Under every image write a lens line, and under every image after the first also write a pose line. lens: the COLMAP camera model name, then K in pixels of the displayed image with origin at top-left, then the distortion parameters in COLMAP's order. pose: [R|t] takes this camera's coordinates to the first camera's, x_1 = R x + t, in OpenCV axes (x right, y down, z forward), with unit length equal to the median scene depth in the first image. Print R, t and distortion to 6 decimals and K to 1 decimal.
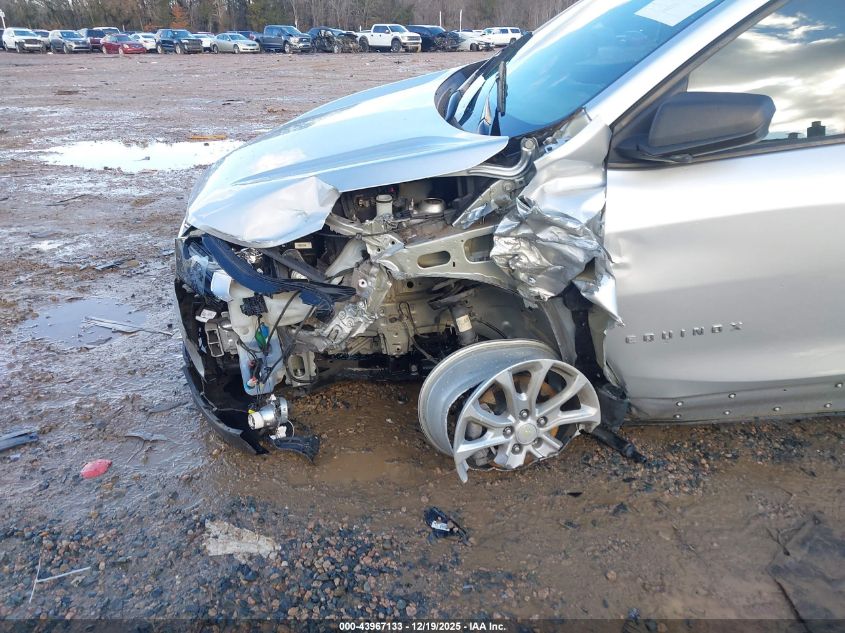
lens RADIAL K [[618.7, 0, 429.1], [0, 618.7, 310.5], [0, 0, 1]] dist [-0.020732, 0.016088]
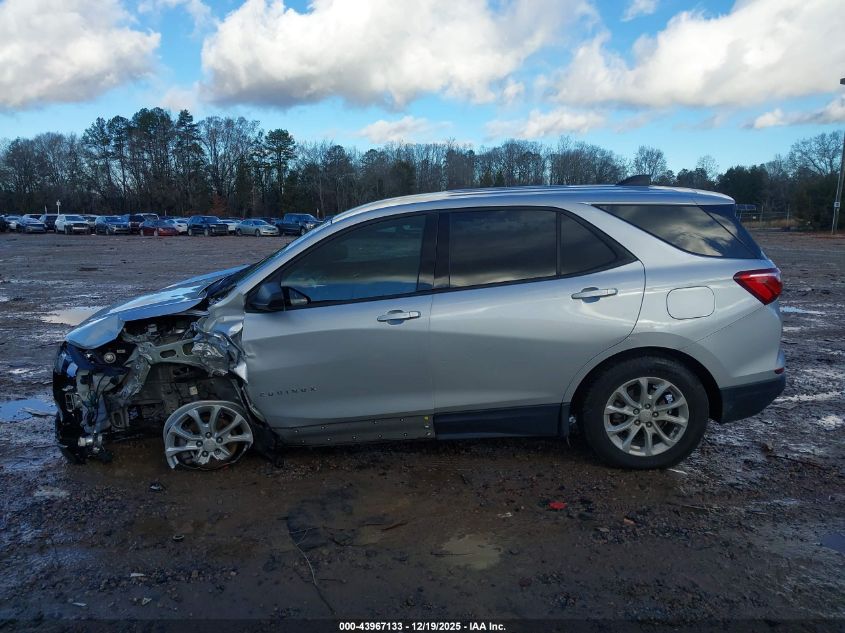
lens RADIAL K [[618.7, 0, 420.8], [0, 618.7, 316.8], [0, 0, 1]] dist [-0.020732, 0.016088]
pose [[0.999268, 0.010964, -0.036646, 0.791977], [-0.020199, 0.964815, -0.262153, 0.273581], [0.032483, 0.262701, 0.964330, -0.840578]]
